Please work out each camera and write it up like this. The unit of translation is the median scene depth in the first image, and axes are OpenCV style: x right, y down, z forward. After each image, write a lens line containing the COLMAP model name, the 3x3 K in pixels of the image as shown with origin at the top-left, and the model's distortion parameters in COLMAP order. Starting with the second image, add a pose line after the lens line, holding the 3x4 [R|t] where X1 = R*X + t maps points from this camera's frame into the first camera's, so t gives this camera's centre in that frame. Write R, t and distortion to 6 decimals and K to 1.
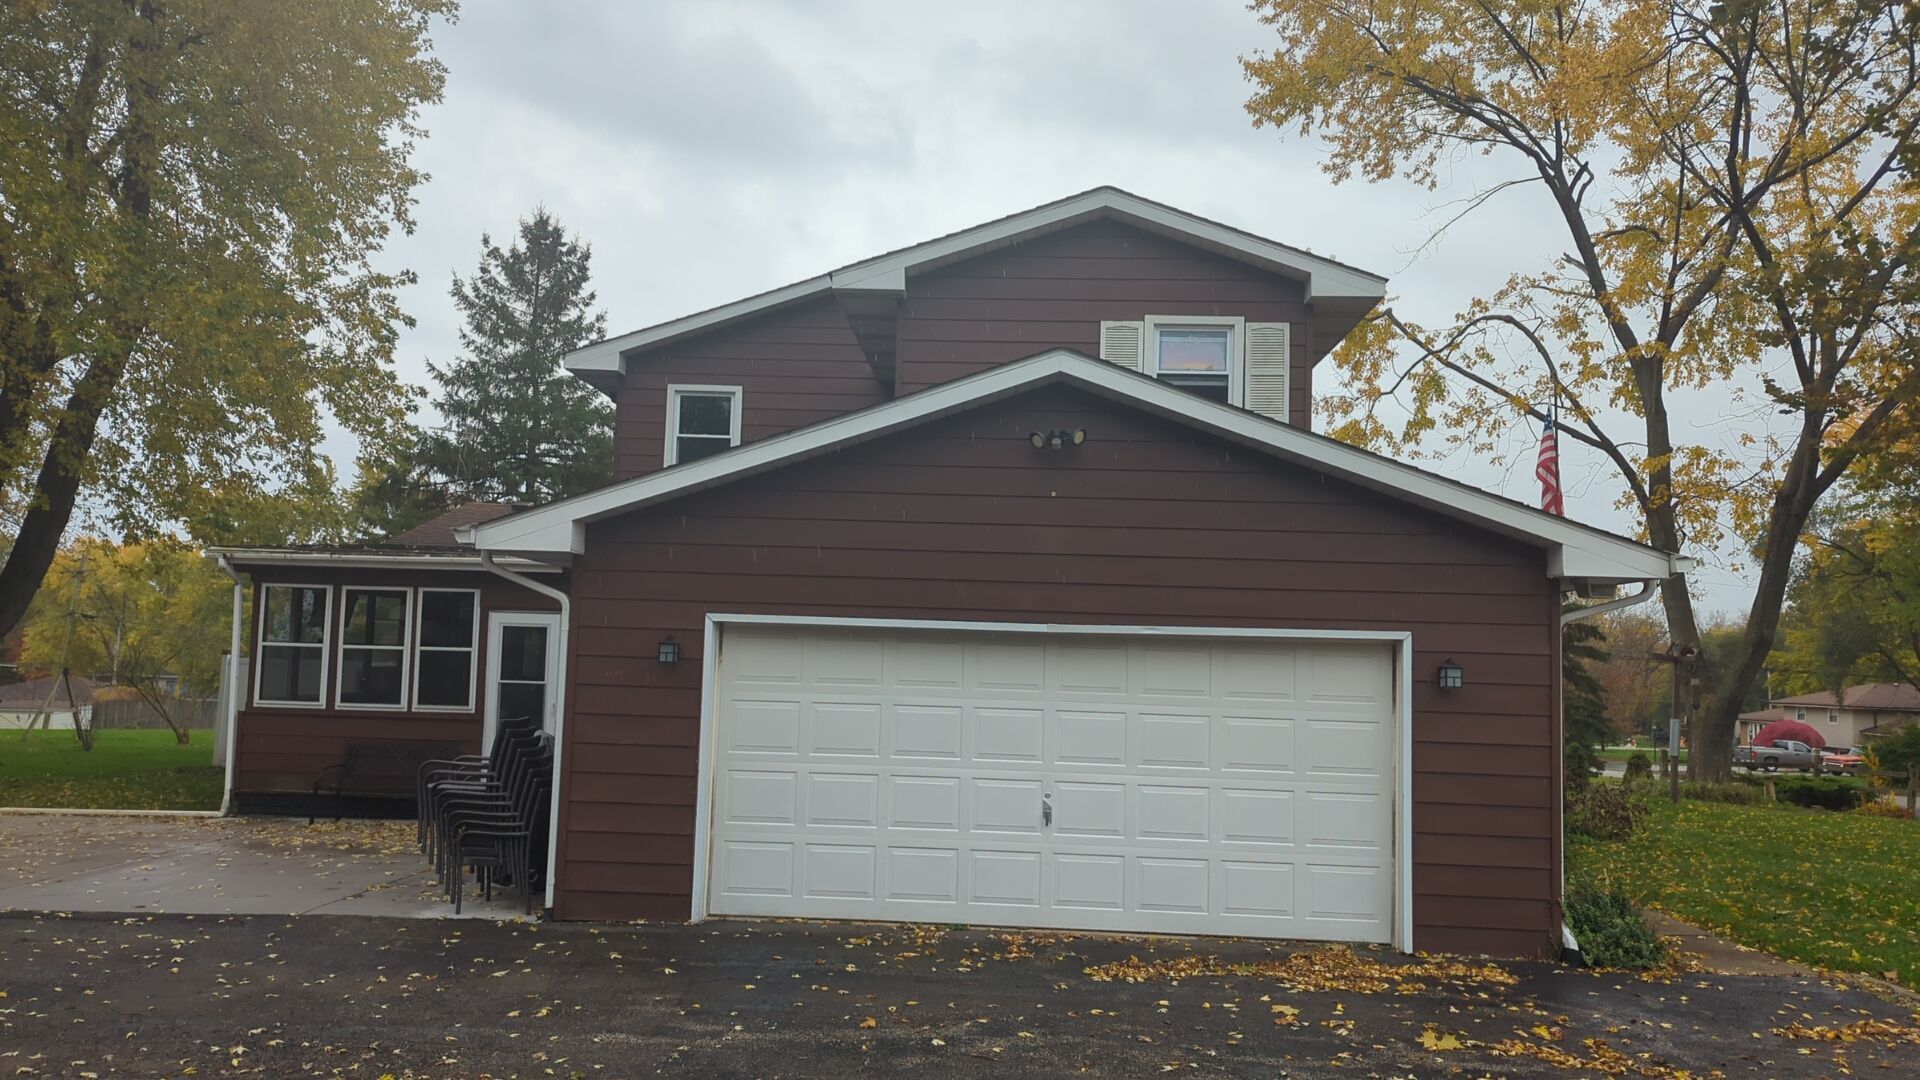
lens RADIAL K [[1359.4, 0, 954.5], [0, 1359.4, 532.4], [0, 0, 1]] dist [-0.015824, -0.000136]
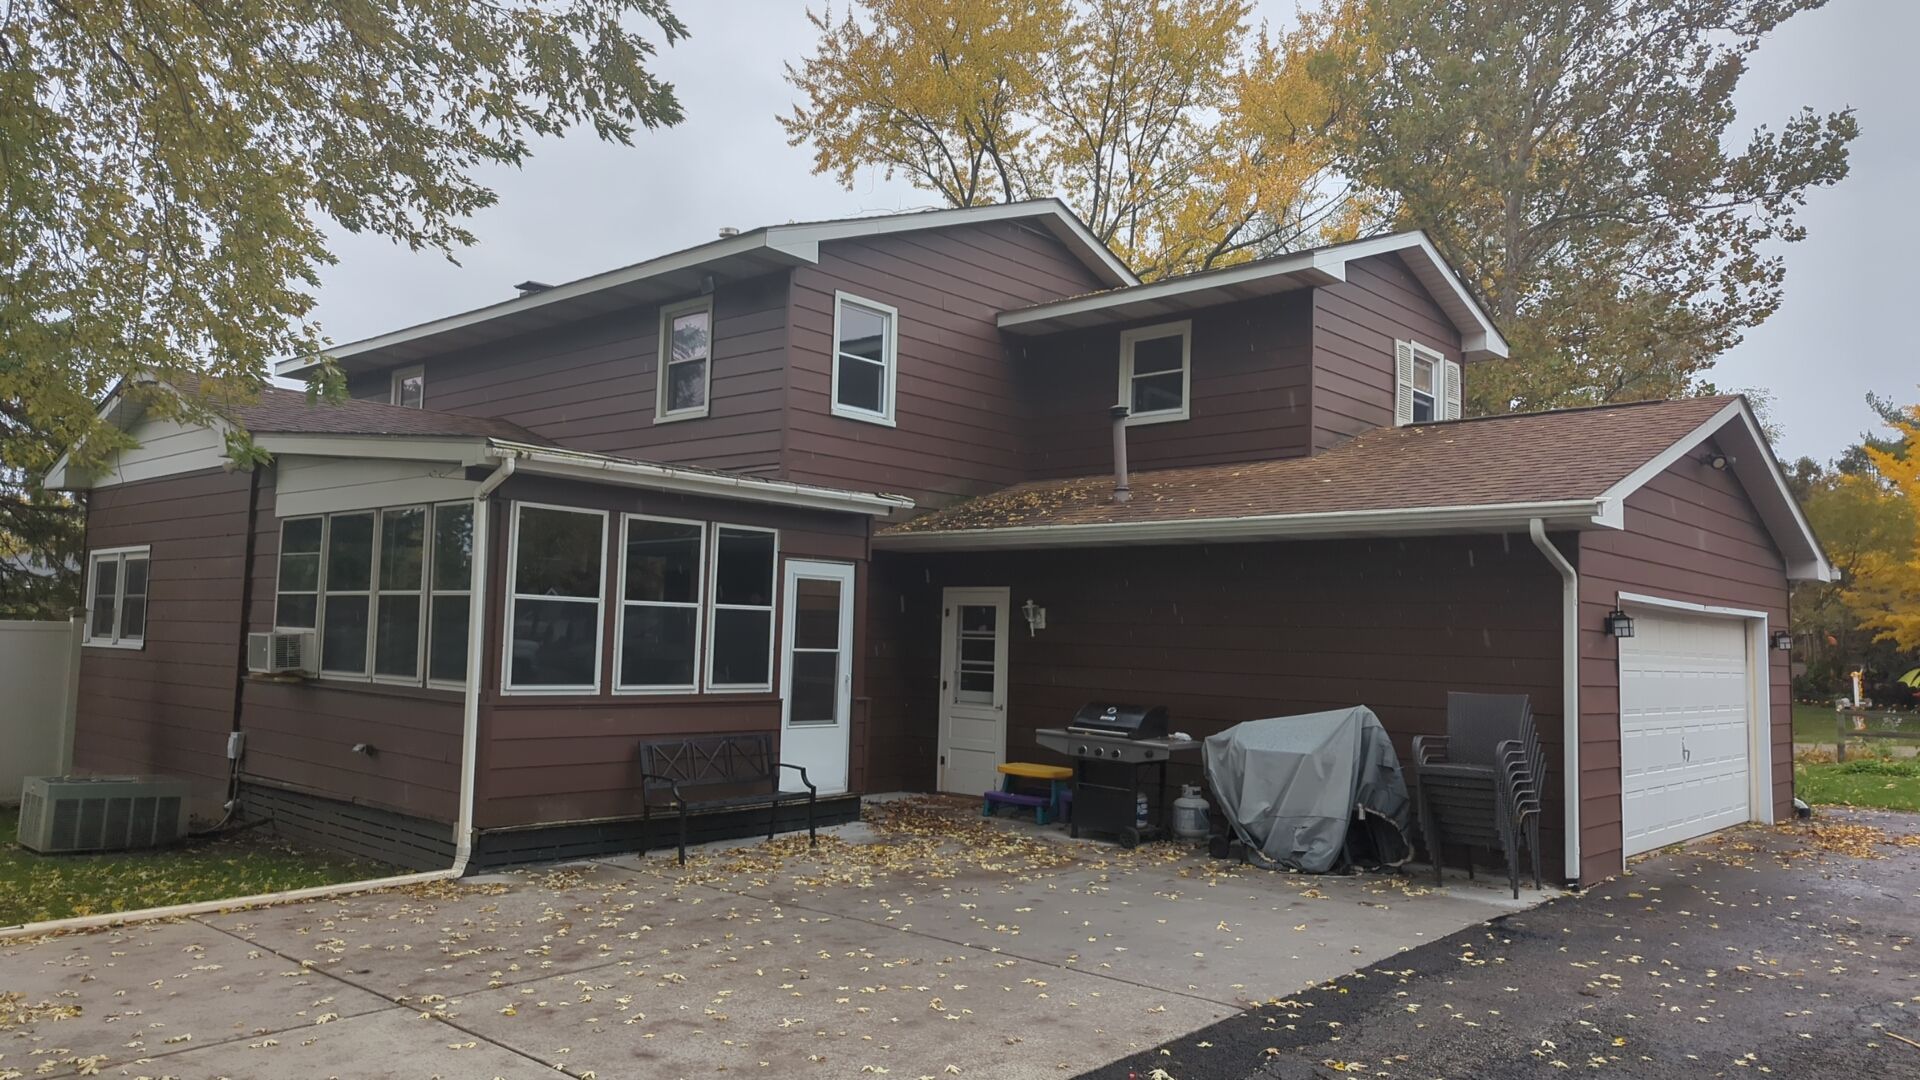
lens RADIAL K [[1359.4, 0, 955.9], [0, 1359.4, 542.9], [0, 0, 1]] dist [-0.015824, -0.000136]
pose [[0.623653, 0.050077, 0.780096, -0.880677], [-0.085289, 0.996347, 0.004226, 0.038266], [-0.777035, -0.069169, 0.625646, 0.450990]]
